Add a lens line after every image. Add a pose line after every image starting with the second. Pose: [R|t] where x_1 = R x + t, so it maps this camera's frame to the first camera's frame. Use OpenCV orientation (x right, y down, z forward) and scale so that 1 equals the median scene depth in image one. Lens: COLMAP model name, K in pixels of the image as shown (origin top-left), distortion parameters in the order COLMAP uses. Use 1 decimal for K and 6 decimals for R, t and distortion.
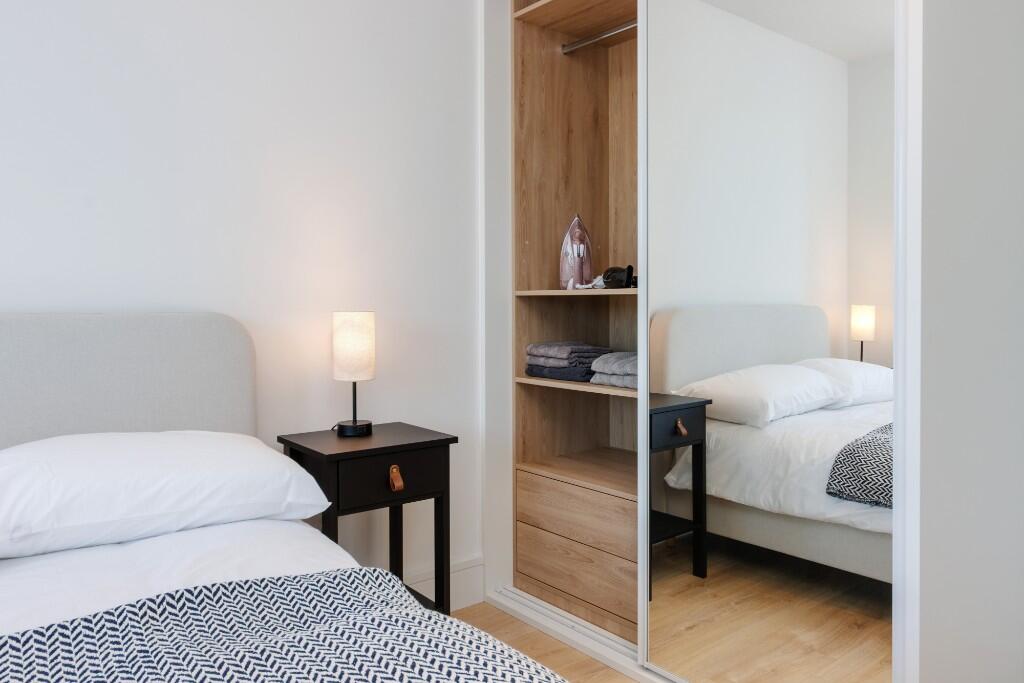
lens RADIAL K [[725.3, 0, 505.3], [0, 725.3, 306.5], [0, 0, 1]] dist [-0.000314, -0.000032]
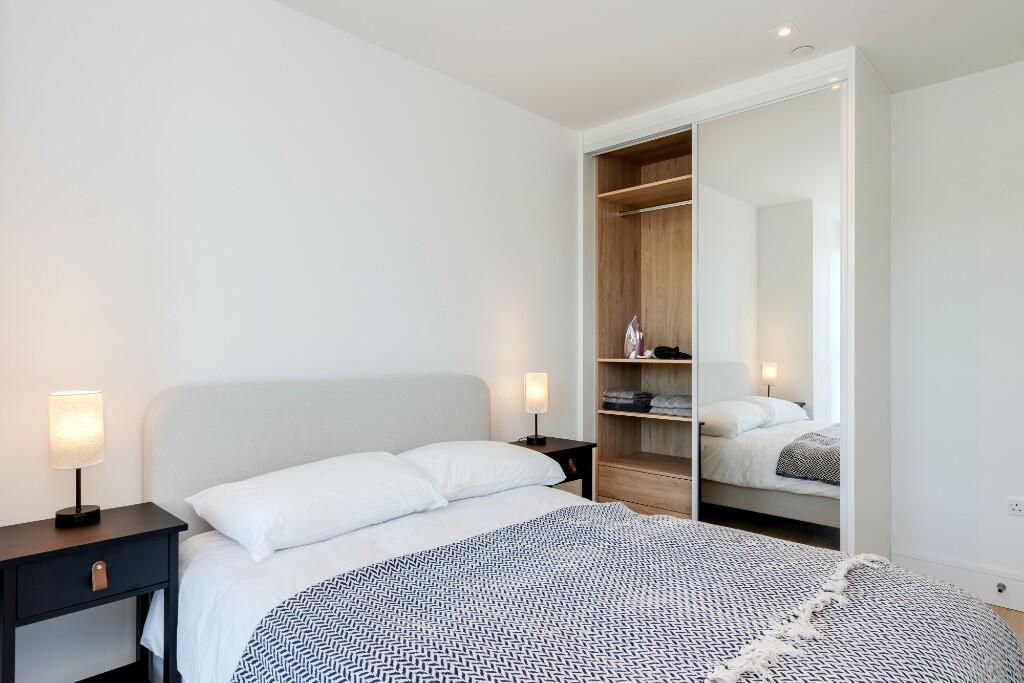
lens RADIAL K [[594.7, 0, 512.0], [0, 594.7, 341.5], [0, 0, 1]] dist [0.002574, 0.000147]
pose [[0.991741, 0.005110, 0.128155, -0.358865], [-0.003082, 0.999867, -0.016019, -0.038353], [-0.128220, 0.015492, 0.991625, -0.341506]]
